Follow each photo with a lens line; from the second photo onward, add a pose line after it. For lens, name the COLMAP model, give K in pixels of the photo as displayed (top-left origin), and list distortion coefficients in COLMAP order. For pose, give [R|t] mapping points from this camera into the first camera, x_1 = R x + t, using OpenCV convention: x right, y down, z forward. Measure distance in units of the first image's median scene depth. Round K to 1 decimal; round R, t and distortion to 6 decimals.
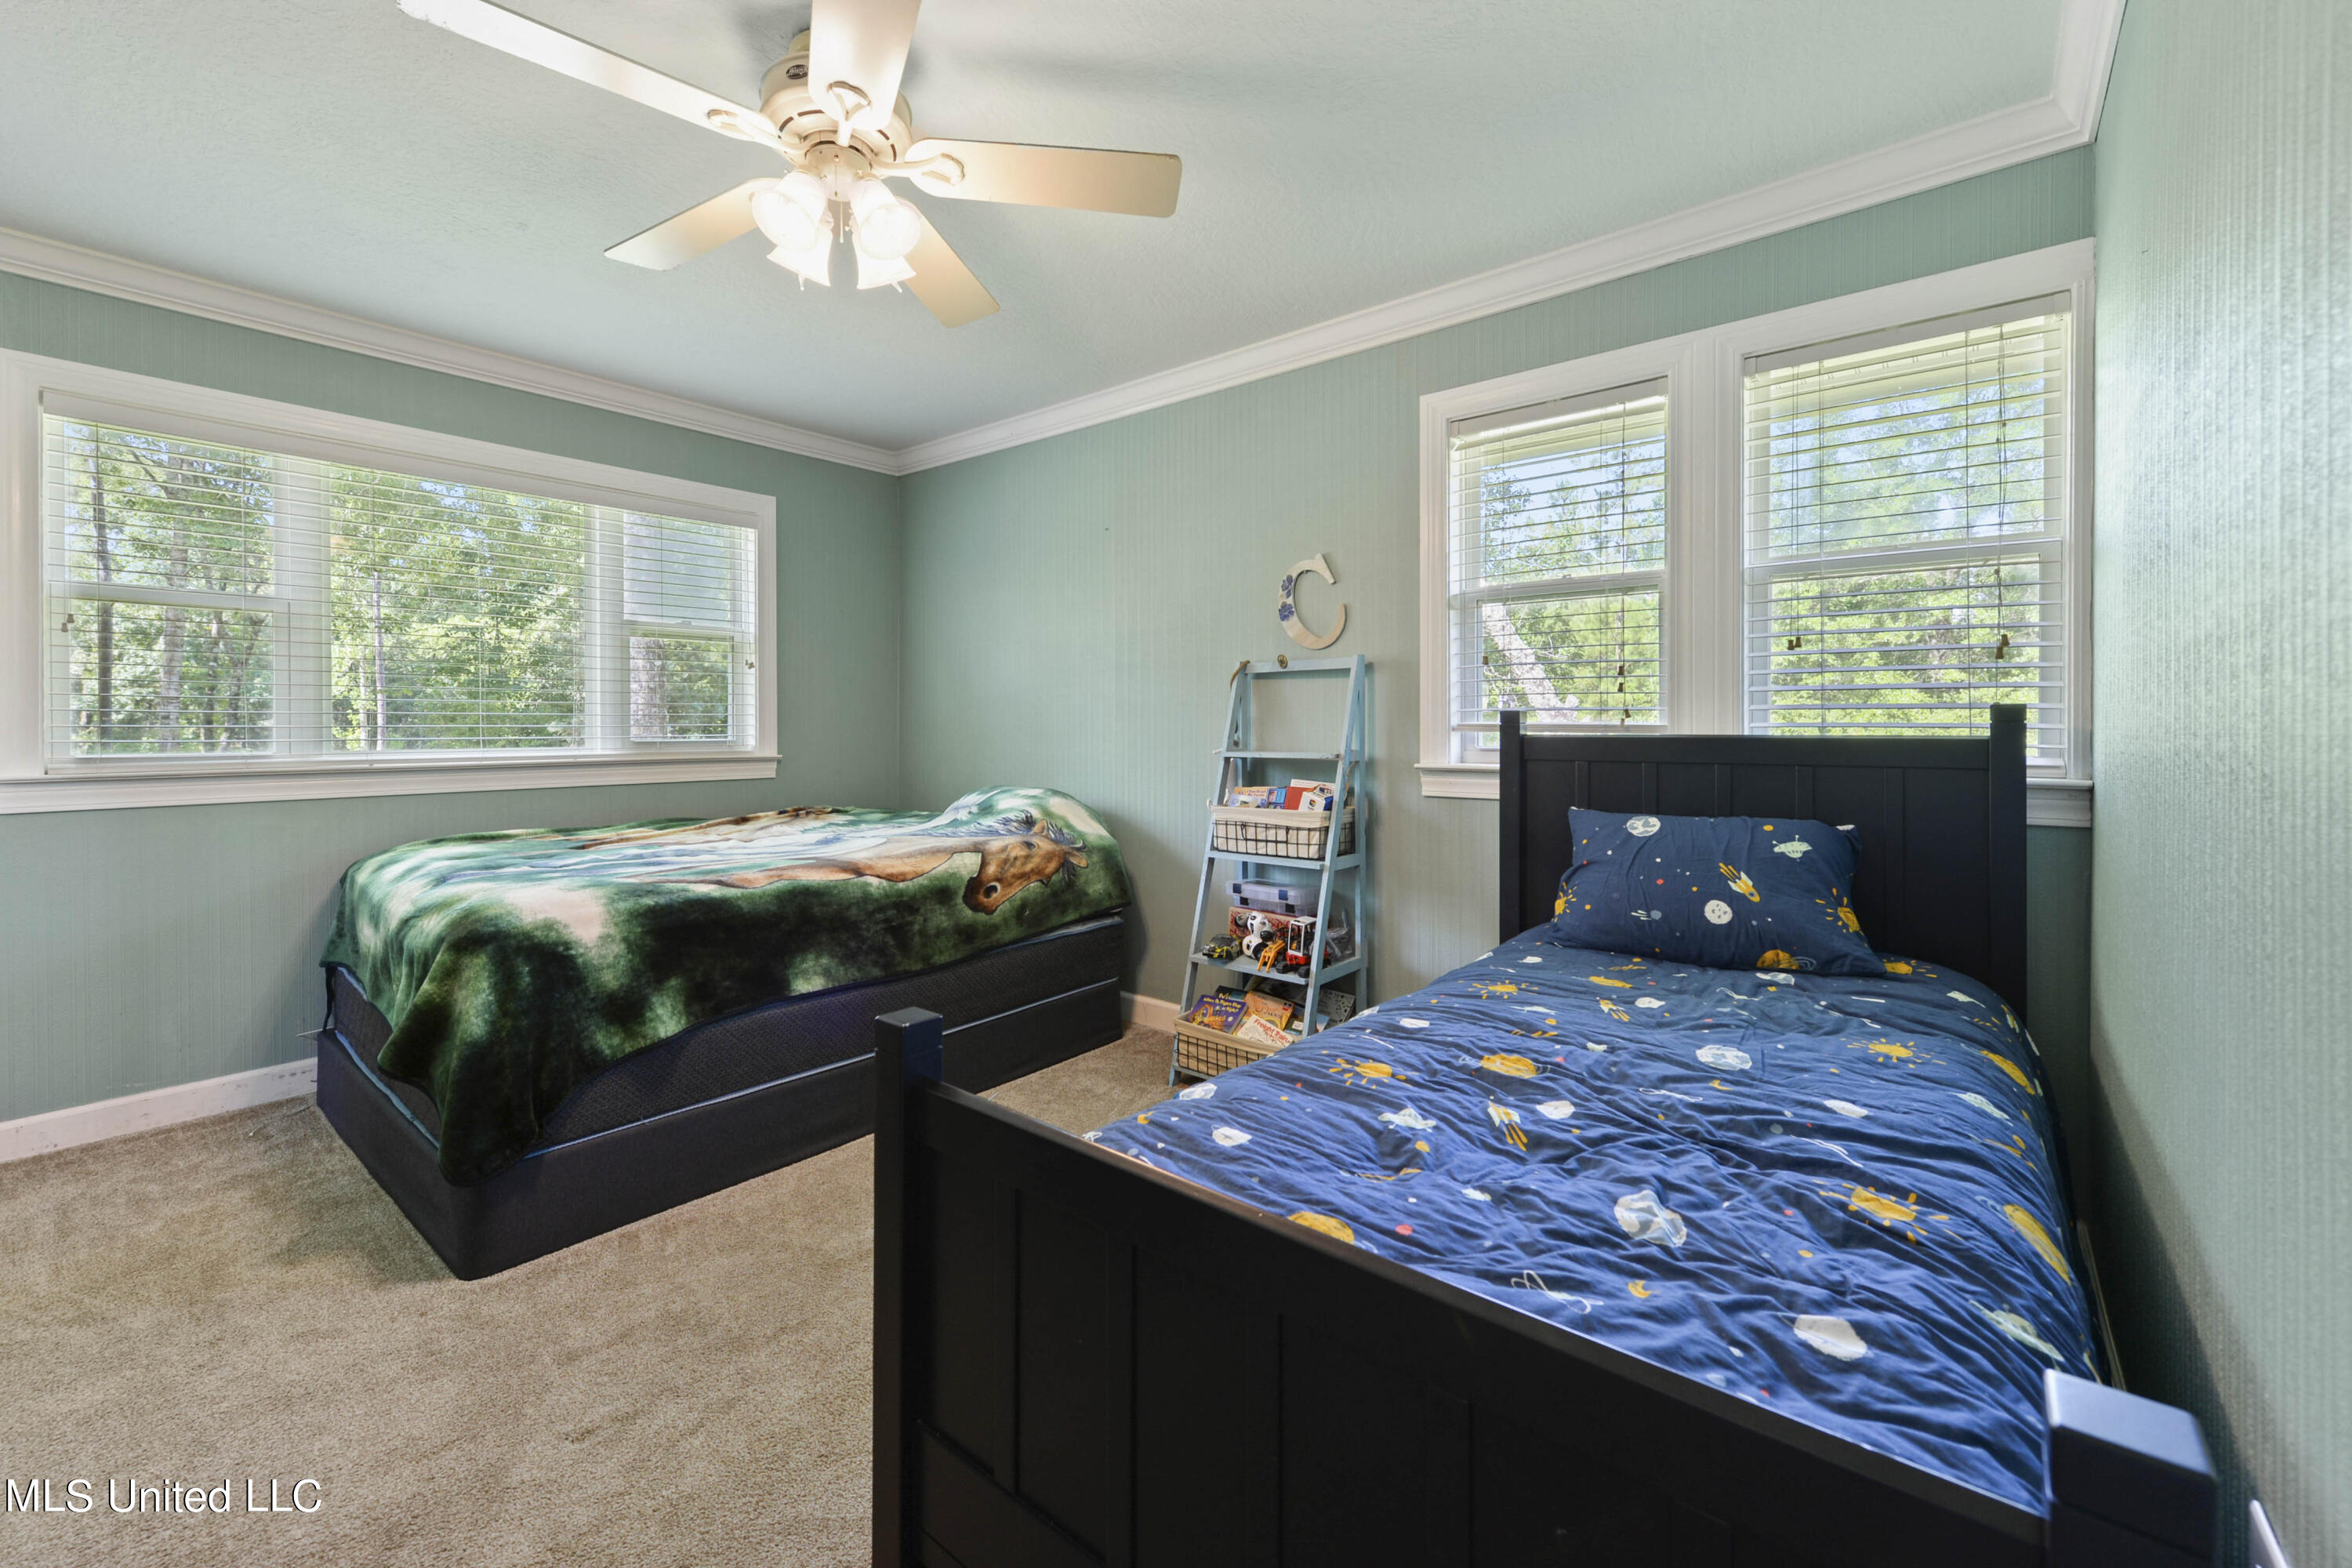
lens RADIAL K [[947.2, 0, 1203.3], [0, 947.2, 733.6], [0, 0, 1]] dist [0.005393, -0.001595]
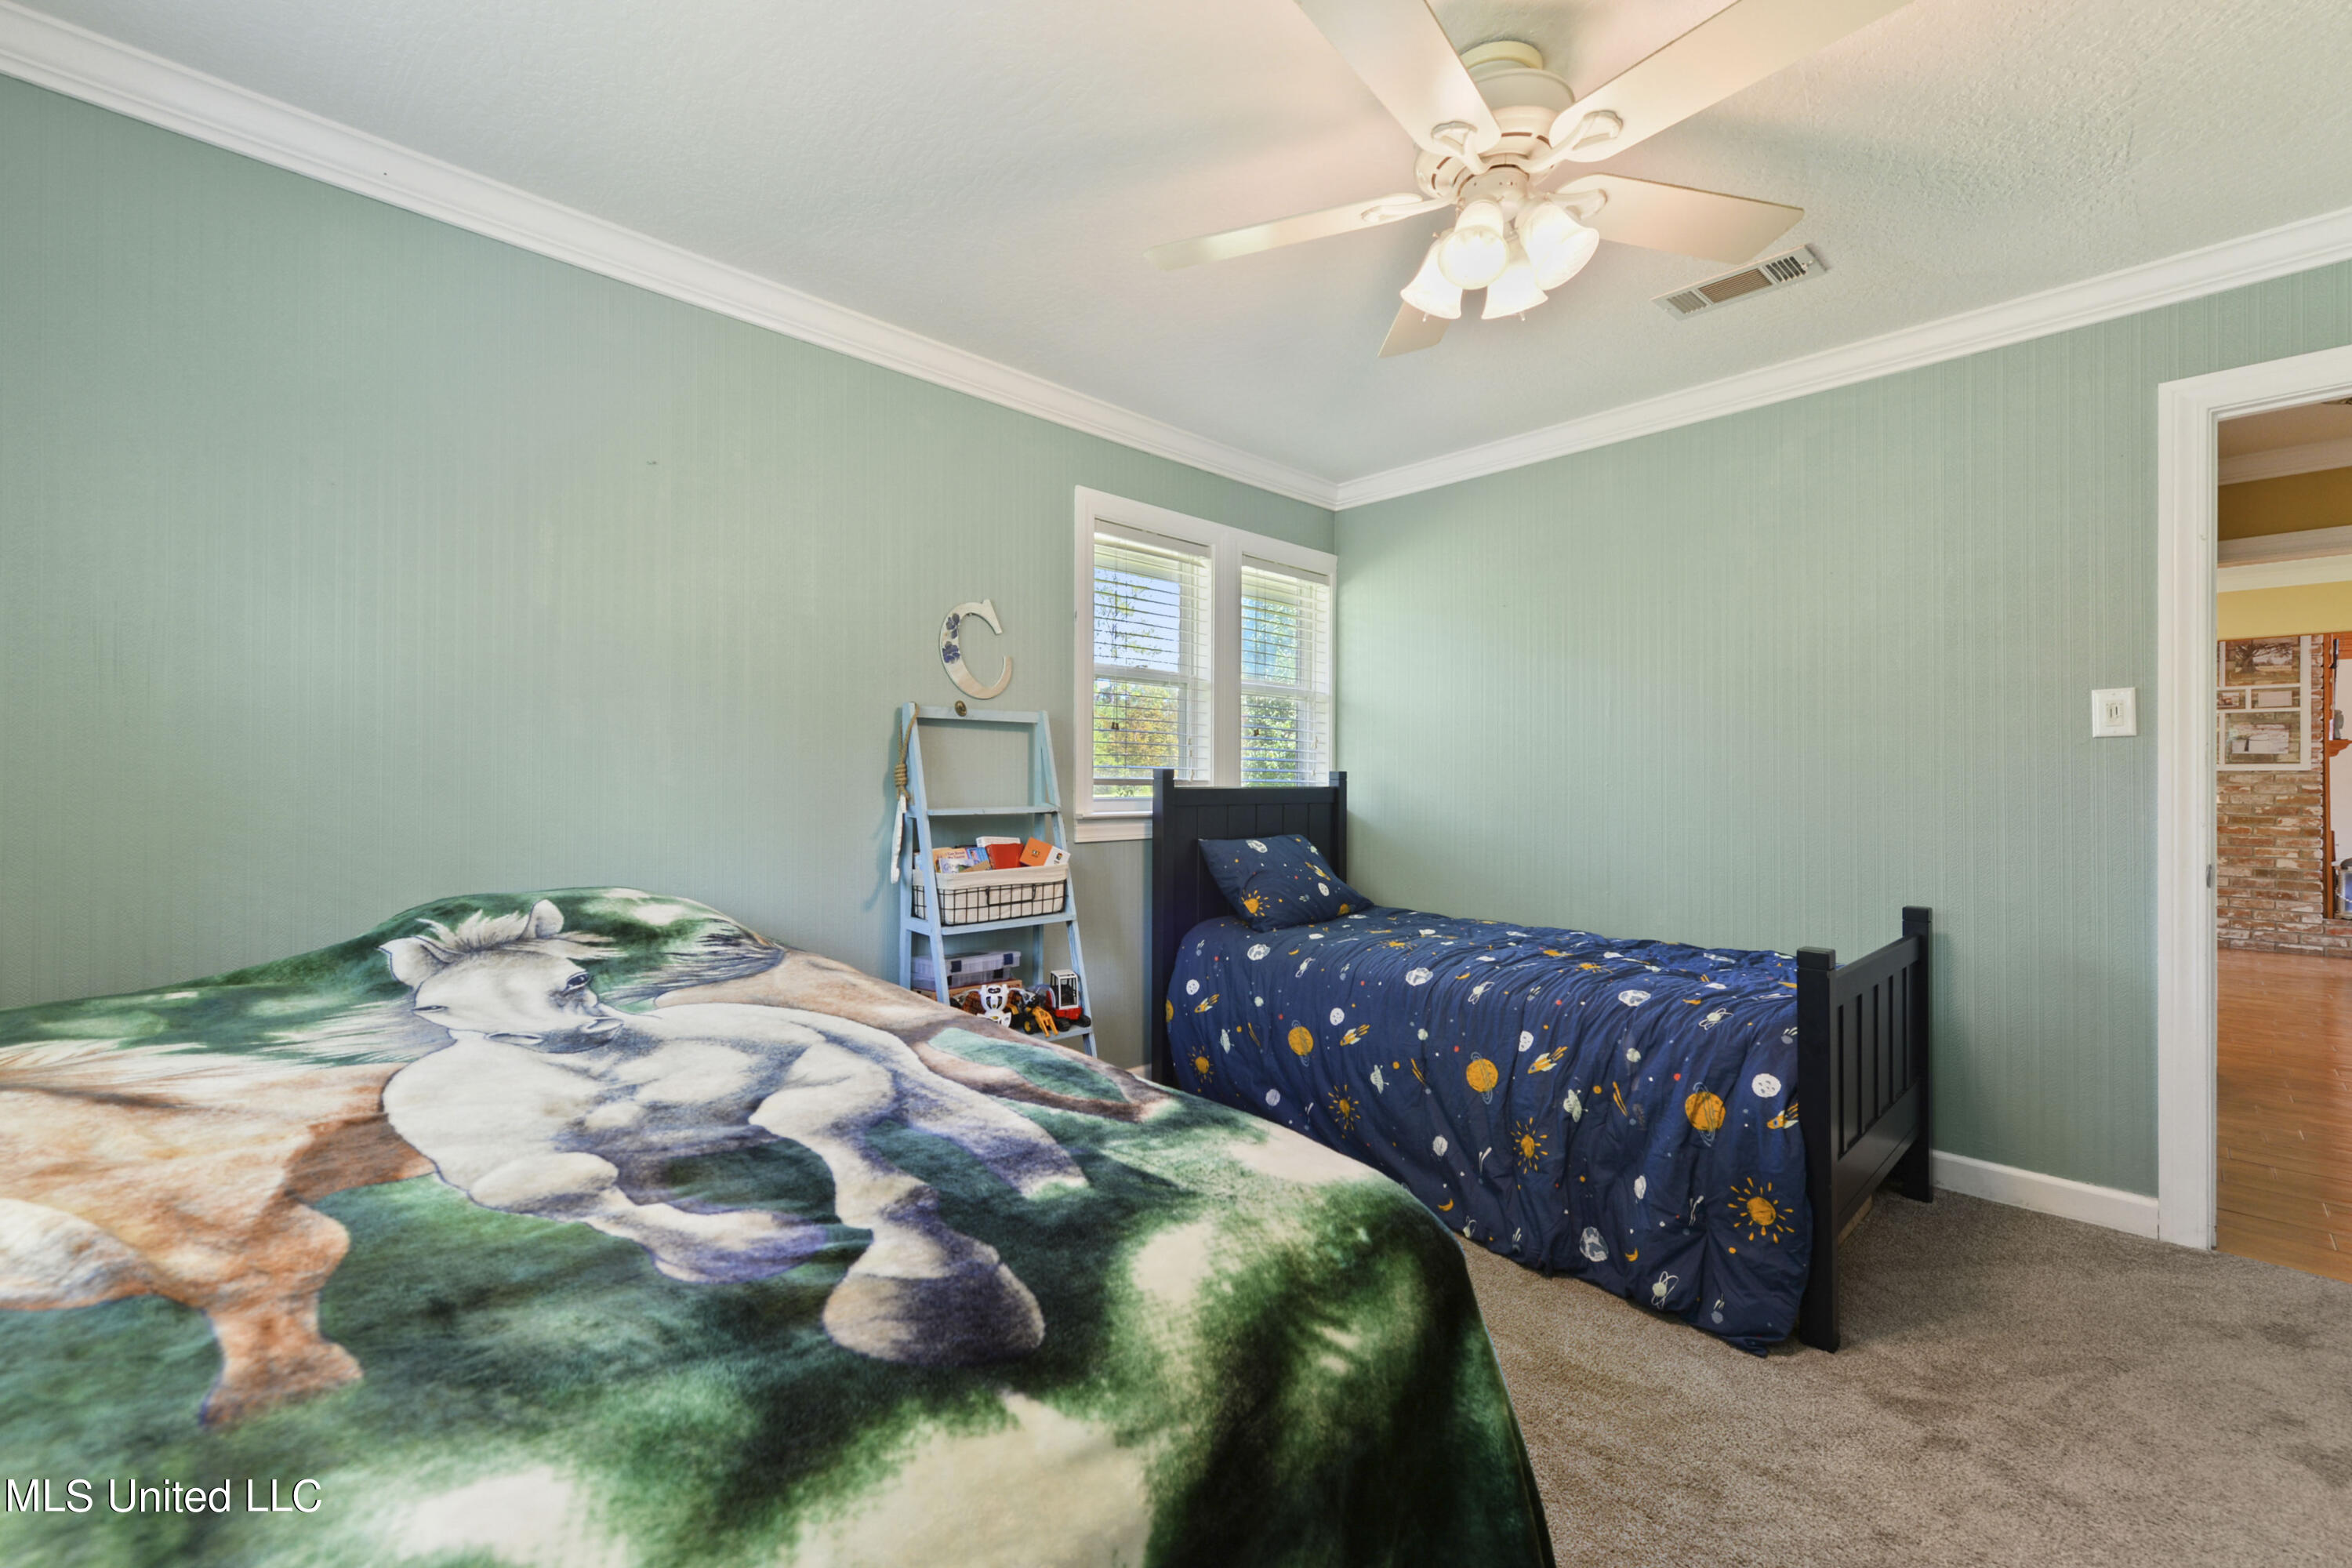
lens RADIAL K [[947.2, 0, 1180.5], [0, 947.2, 780.6], [0, 0, 1]] dist [0.005393, -0.001595]
pose [[0.133146, 0.000720, 0.991096, -0.847390], [0.003715, 0.999992, -0.001226, -0.005511], [-0.991089, 0.003846, 0.133142, 0.721501]]
